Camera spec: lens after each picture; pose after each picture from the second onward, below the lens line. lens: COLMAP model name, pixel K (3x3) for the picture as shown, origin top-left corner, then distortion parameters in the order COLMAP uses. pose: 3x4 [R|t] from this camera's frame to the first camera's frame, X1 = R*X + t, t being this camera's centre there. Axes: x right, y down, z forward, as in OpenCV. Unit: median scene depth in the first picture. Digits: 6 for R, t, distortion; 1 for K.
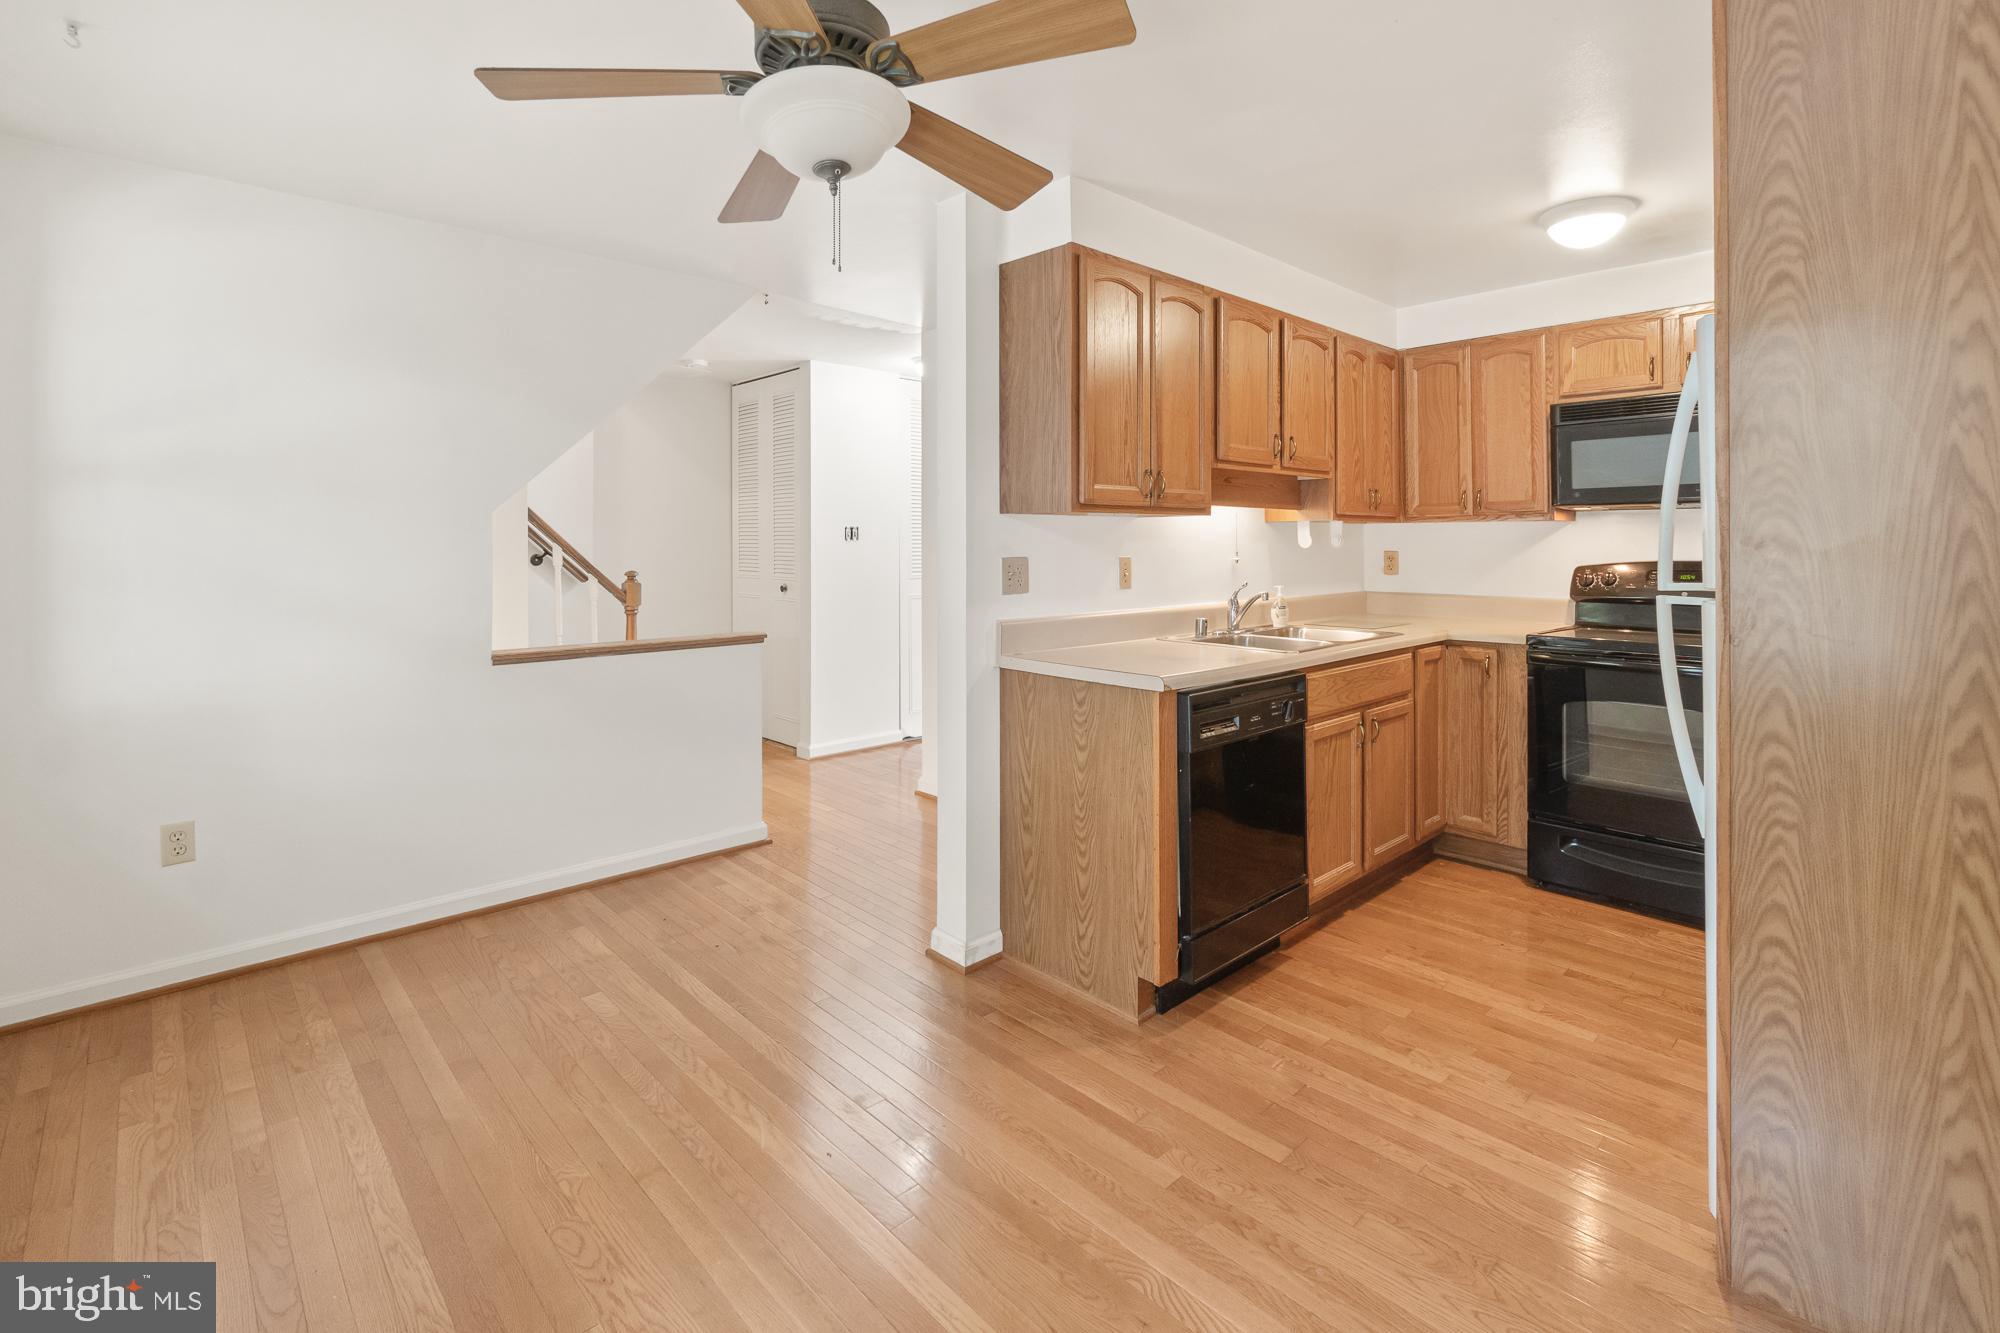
lens RADIAL K [[912.9, 0, 997.5], [0, 912.9, 544.4], [0, 0, 1]] dist [-0.010783, 0.001771]
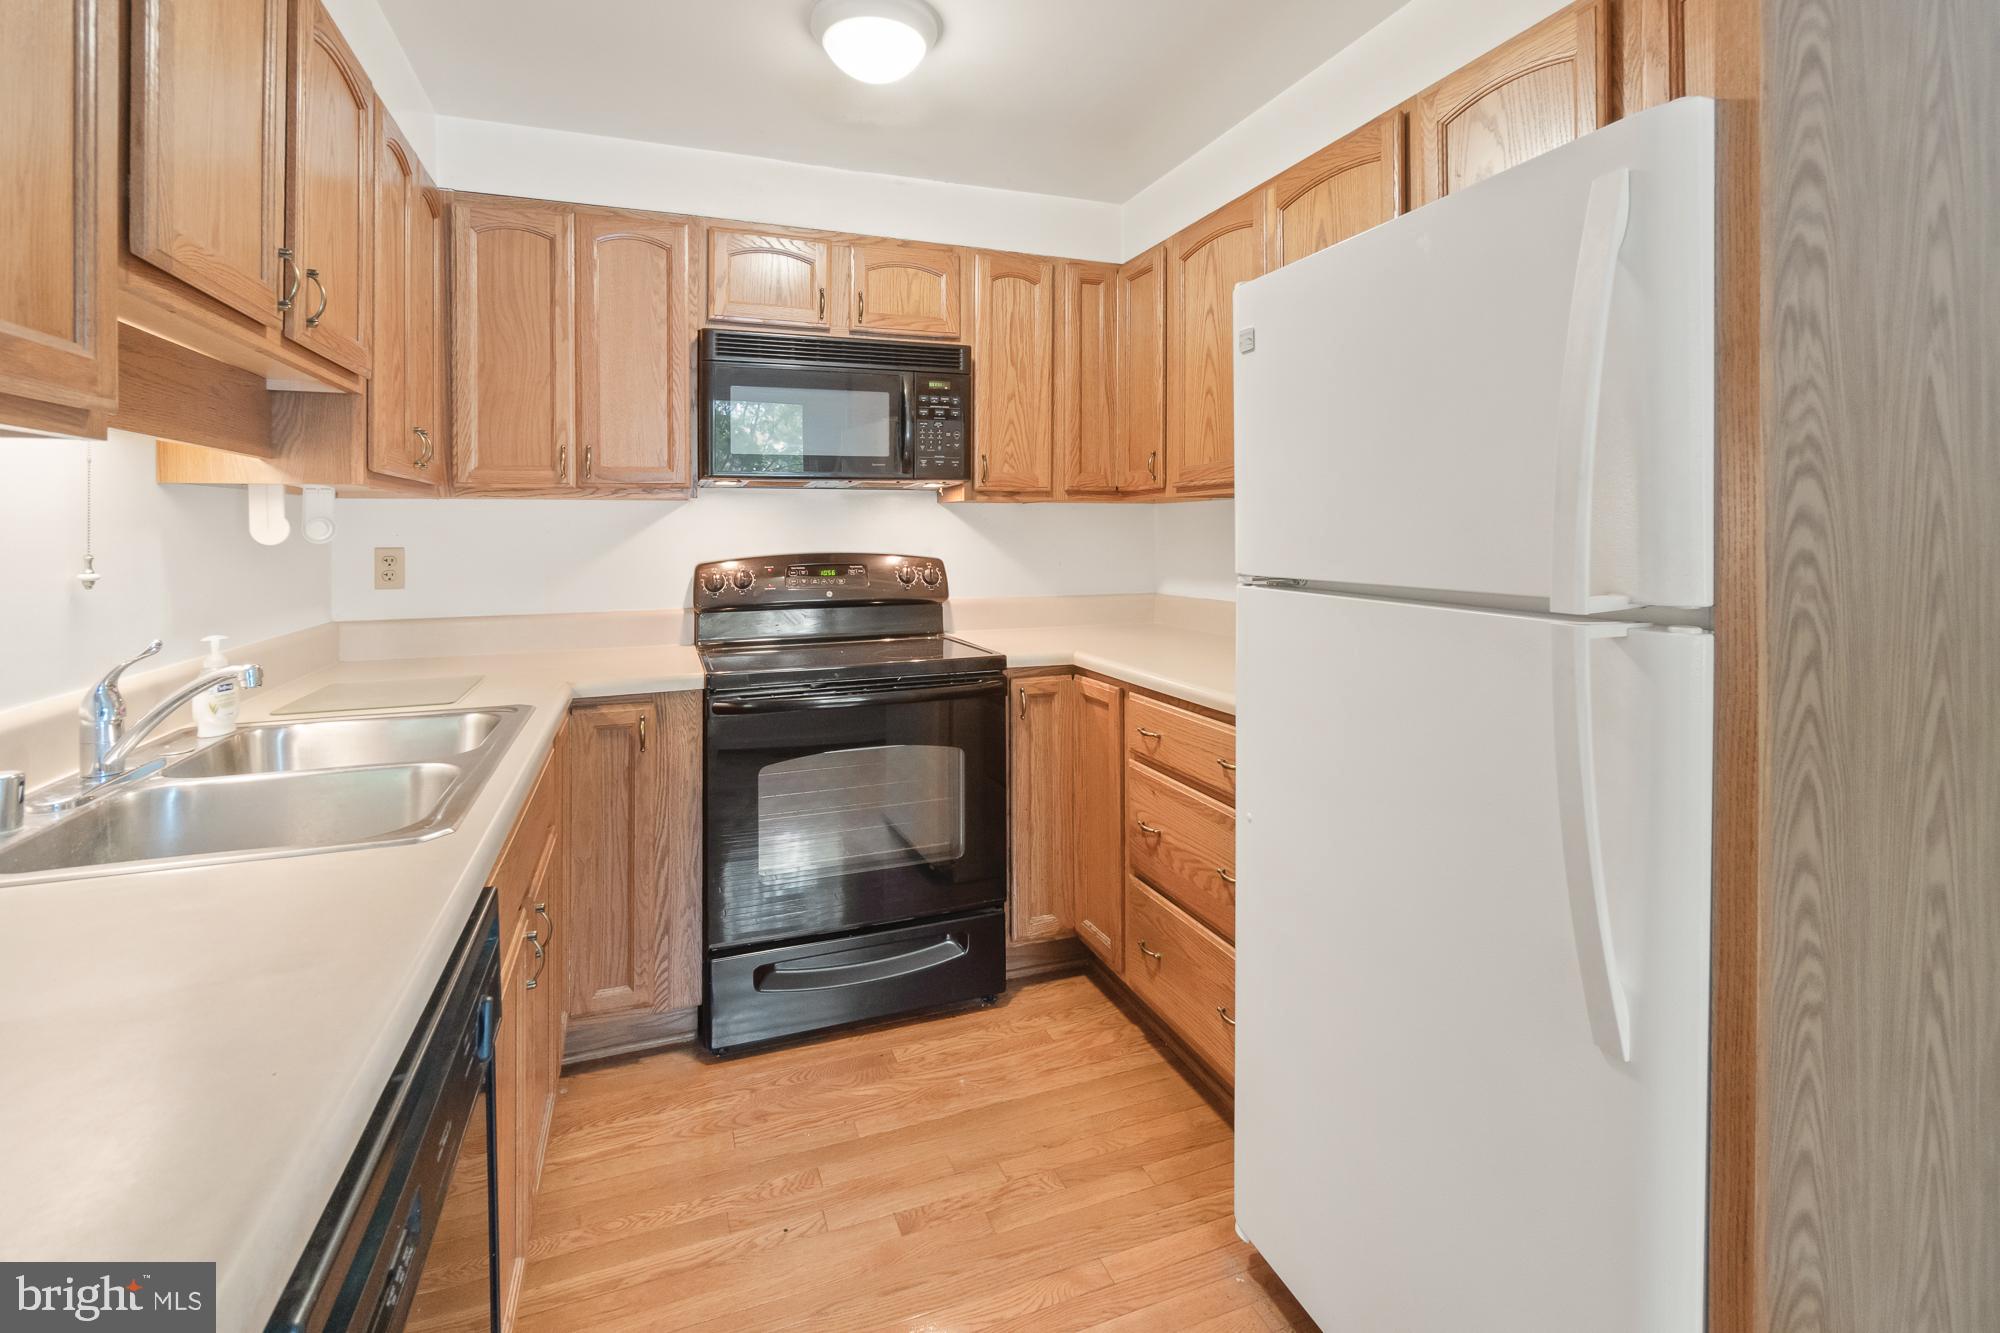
lens RADIAL K [[912.9, 0, 1009.3], [0, 912.9, 525.2], [0, 0, 1]] dist [-0.010783, 0.001771]
pose [[0.372986, 0.003846, 0.927829, 0.062175], [0.007611, 0.999945, -0.007205, 0.000347], [-0.927806, 0.009749, 0.372936, 0.541464]]
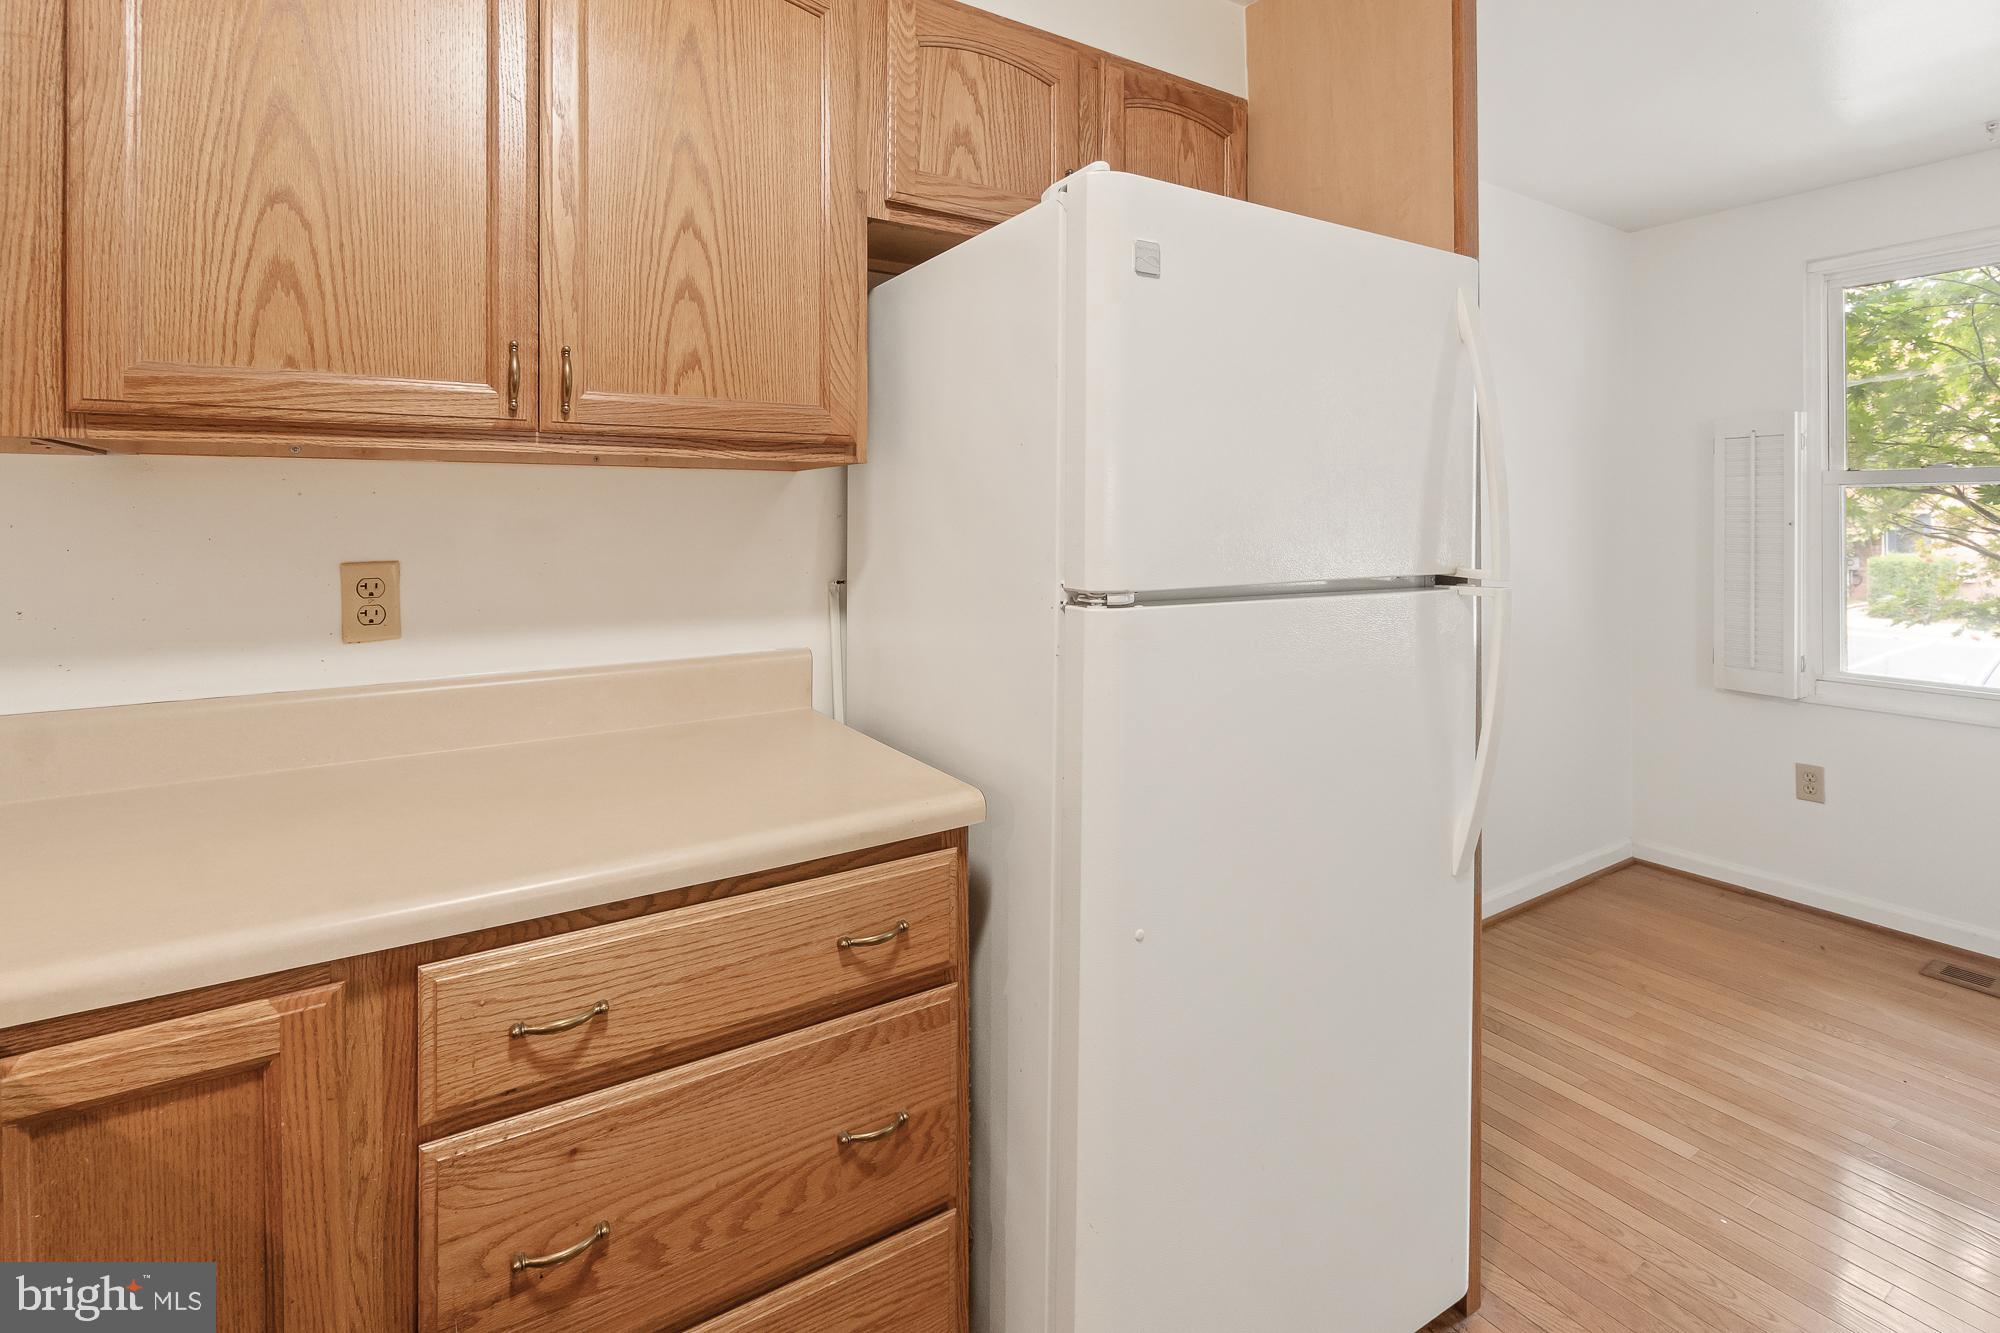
lens RADIAL K [[912.9, 0, 1006.5], [0, 912.9, 521.3], [0, 0, 1]] dist [-0.010783, 0.001771]
pose [[-0.982766, 0.004403, 0.184801, 0.498685], [0.005279, 0.999977, 0.004249, -0.002898], [-0.184778, 0.005151, -0.982767, 0.910025]]
